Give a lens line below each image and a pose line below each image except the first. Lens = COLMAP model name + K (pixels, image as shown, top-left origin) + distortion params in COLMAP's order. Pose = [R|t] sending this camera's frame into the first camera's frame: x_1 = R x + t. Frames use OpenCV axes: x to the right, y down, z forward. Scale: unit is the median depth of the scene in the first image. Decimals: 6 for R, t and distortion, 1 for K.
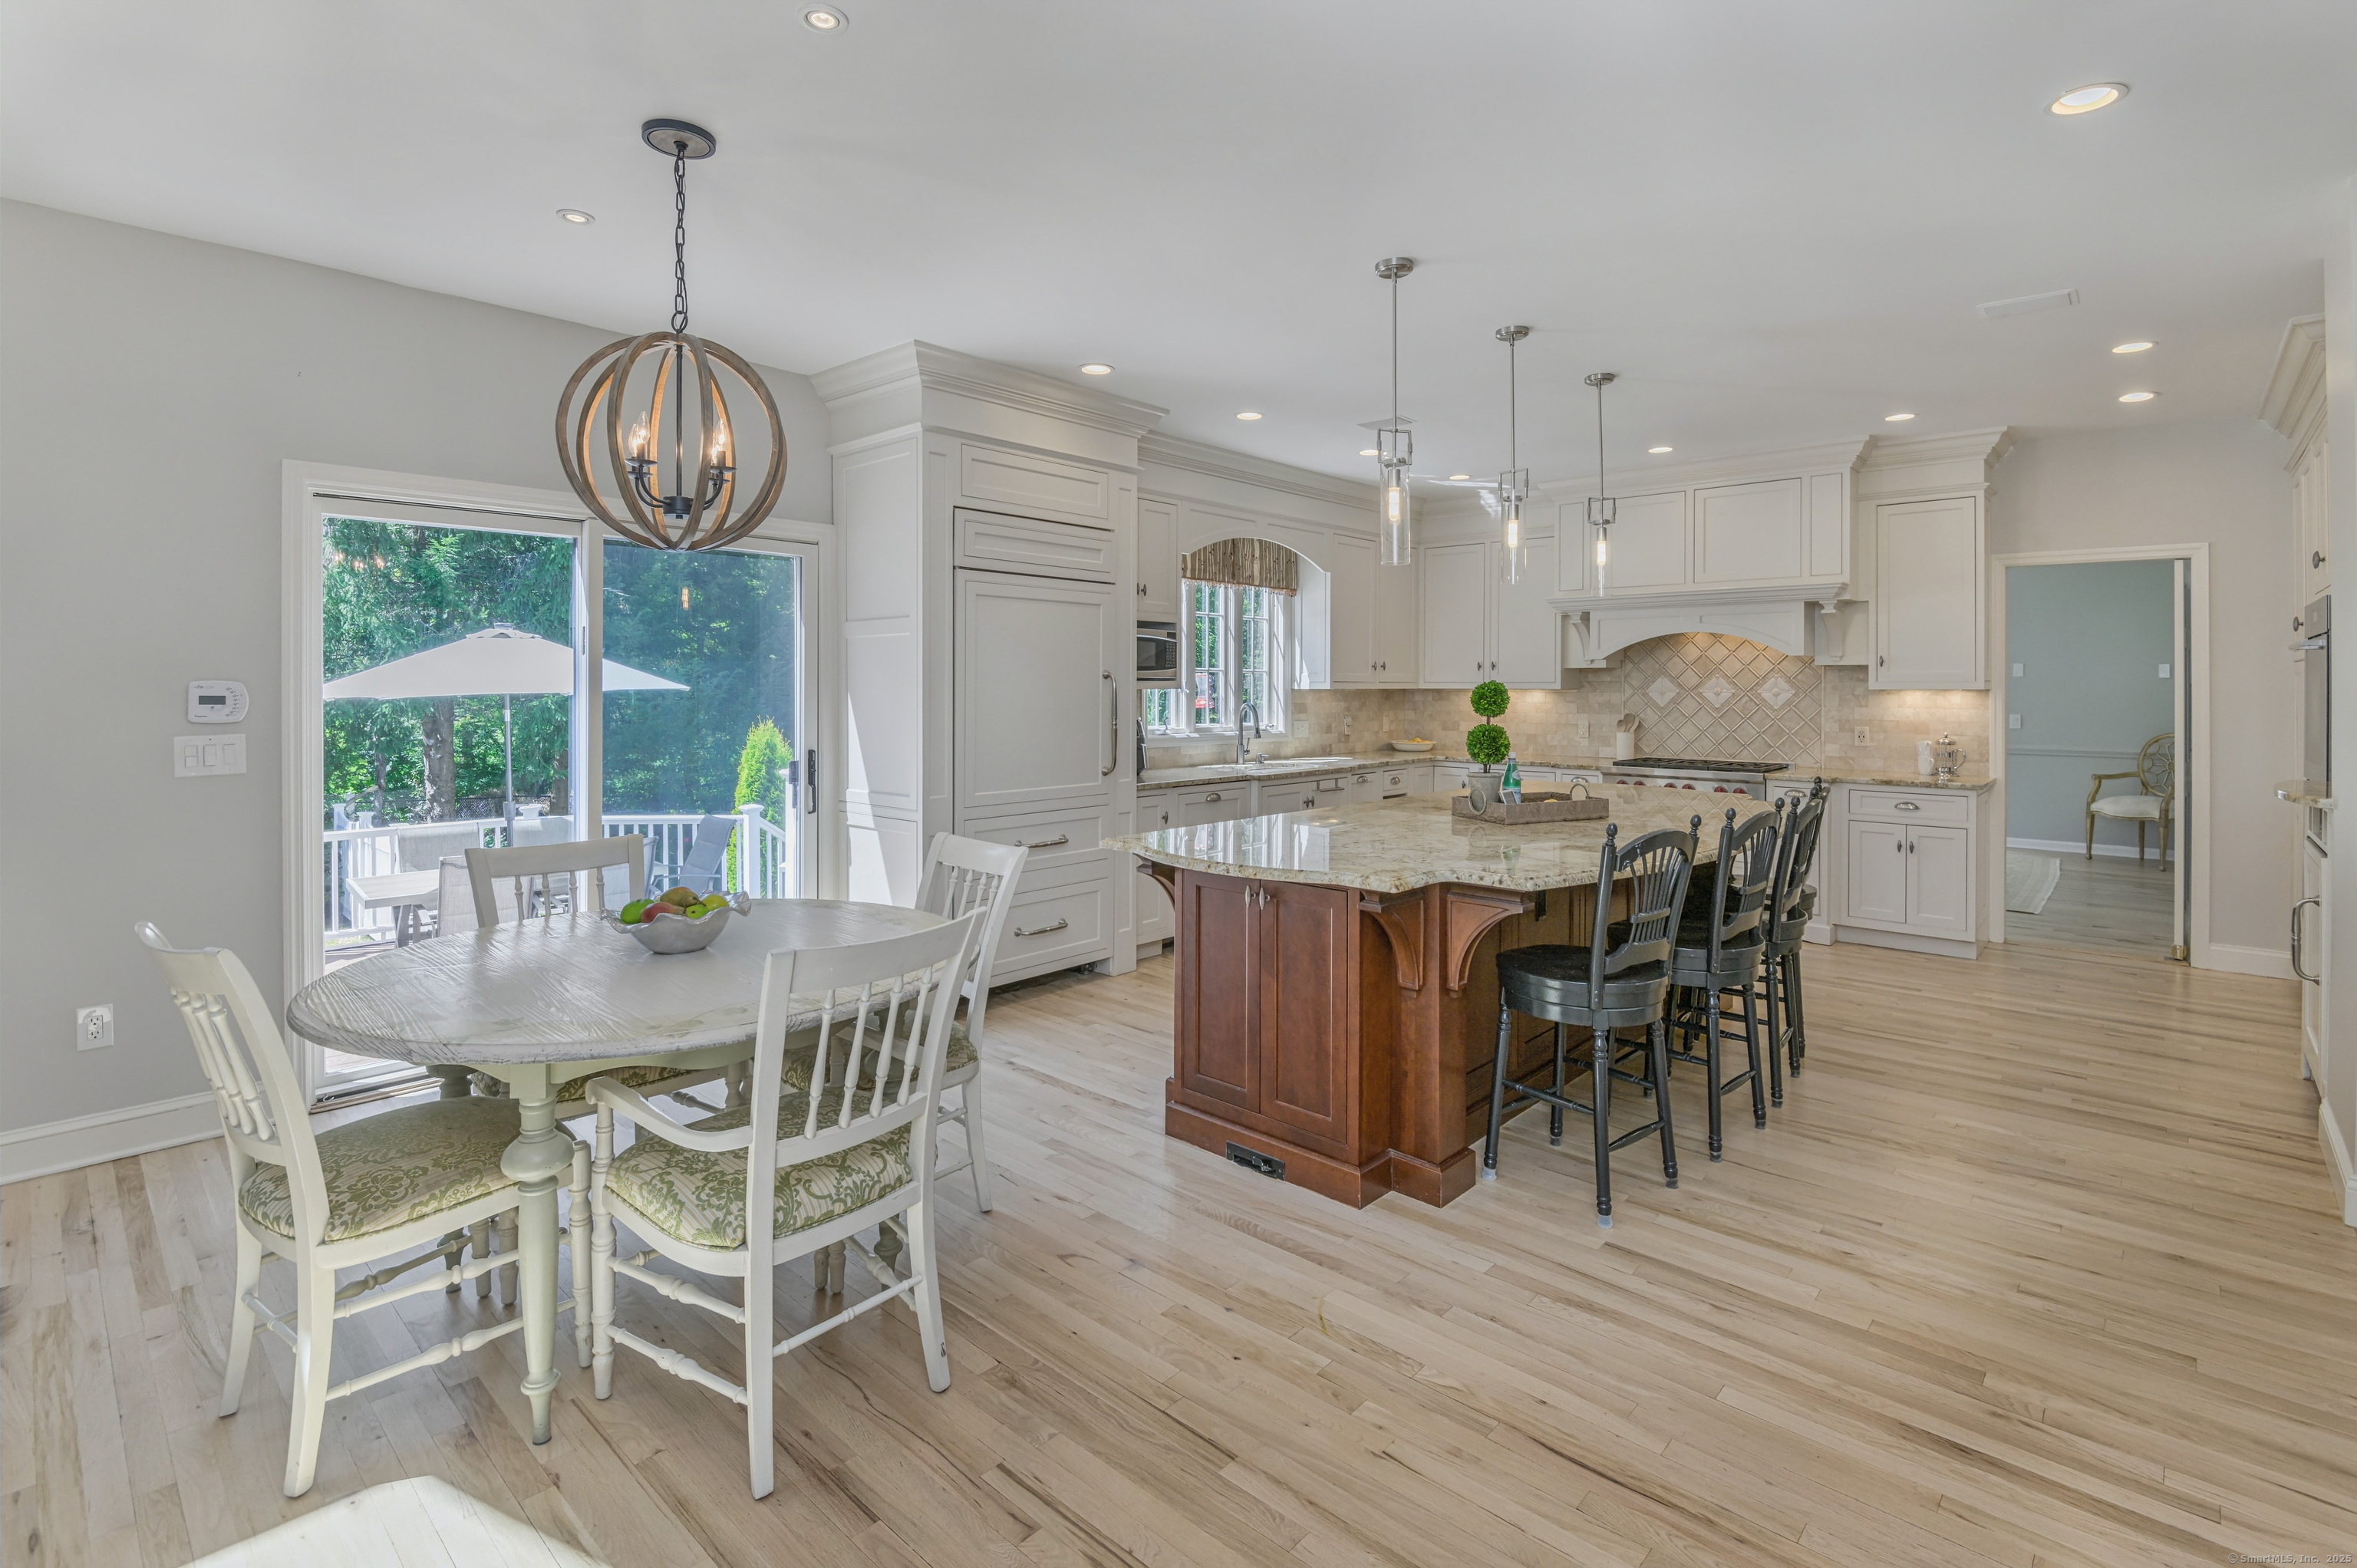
lens RADIAL K [[1079.0, 0, 1171.2], [0, 1079.0, 693.3], [0, 0, 1]] dist [-0.021593, -0.002704]
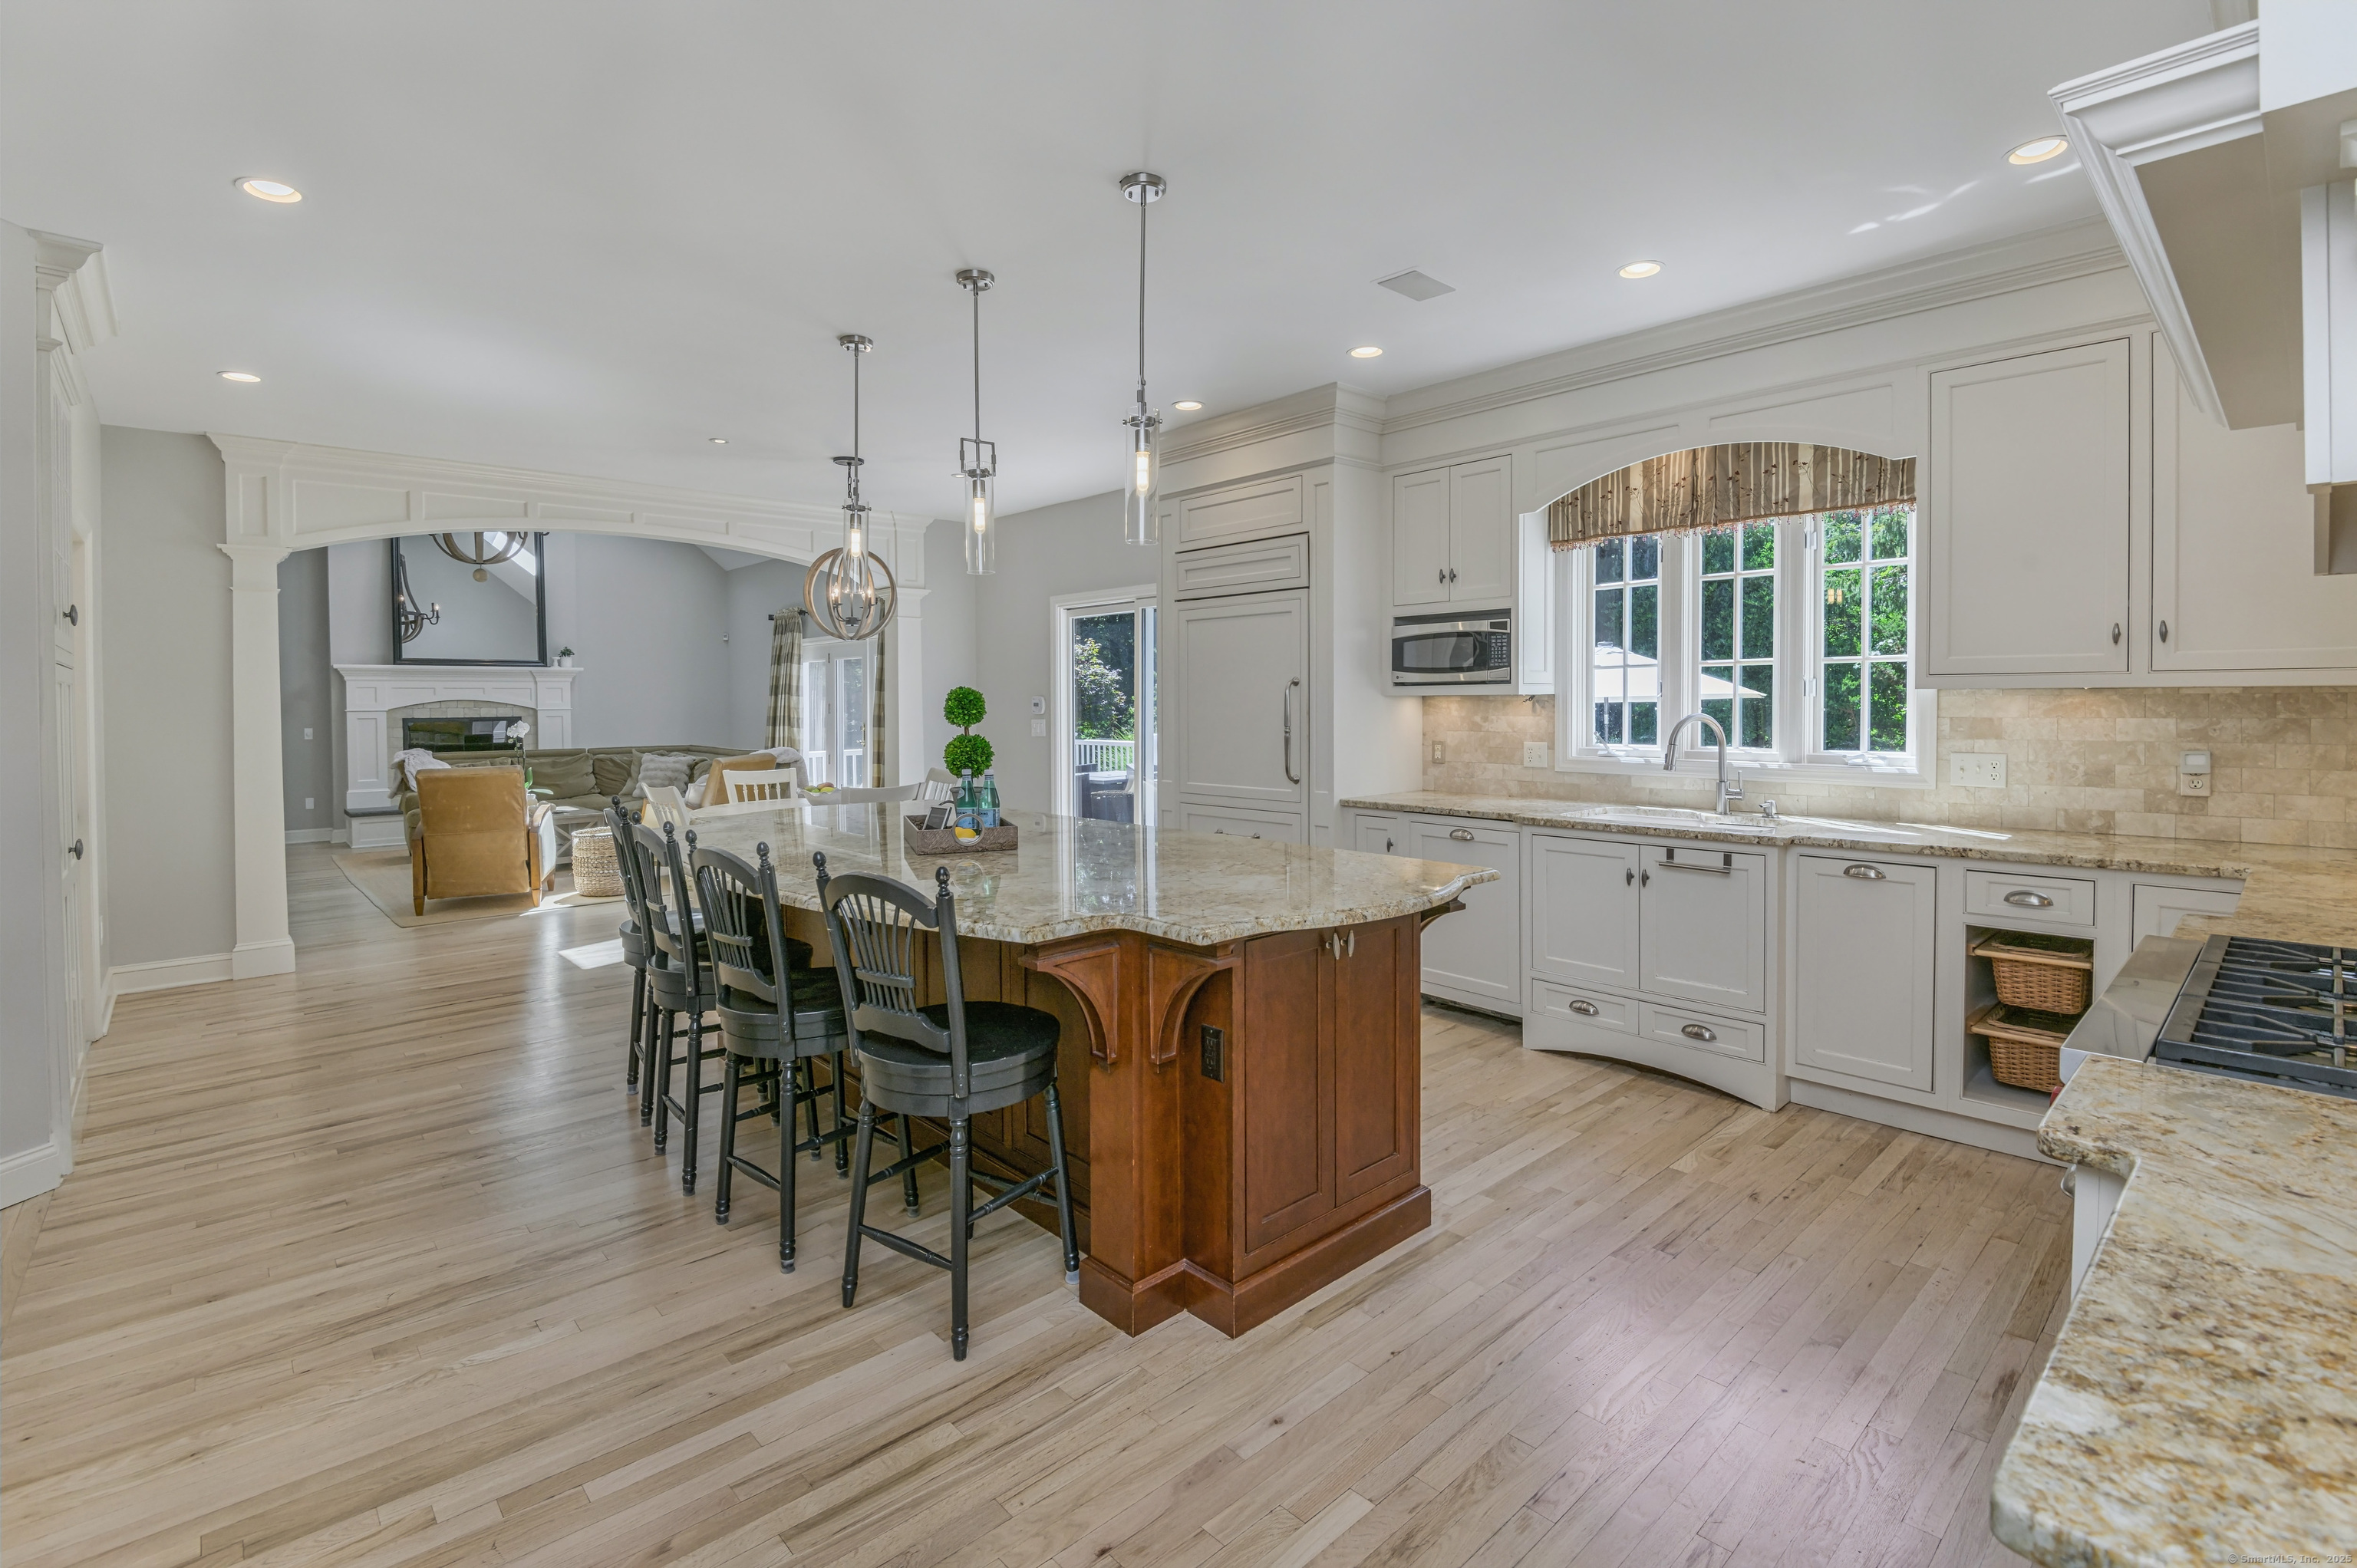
lens RADIAL K [[1079.0, 0, 1194.0], [0, 1079.0, 728.2], [0, 0, 1]] dist [-0.021593, -0.002704]
pose [[-0.077982, 0.024530, -0.996653, 0.707644], [0.001094, 0.999699, 0.024520, 0.001243], [0.996954, 0.000822, -0.077985, 0.751209]]
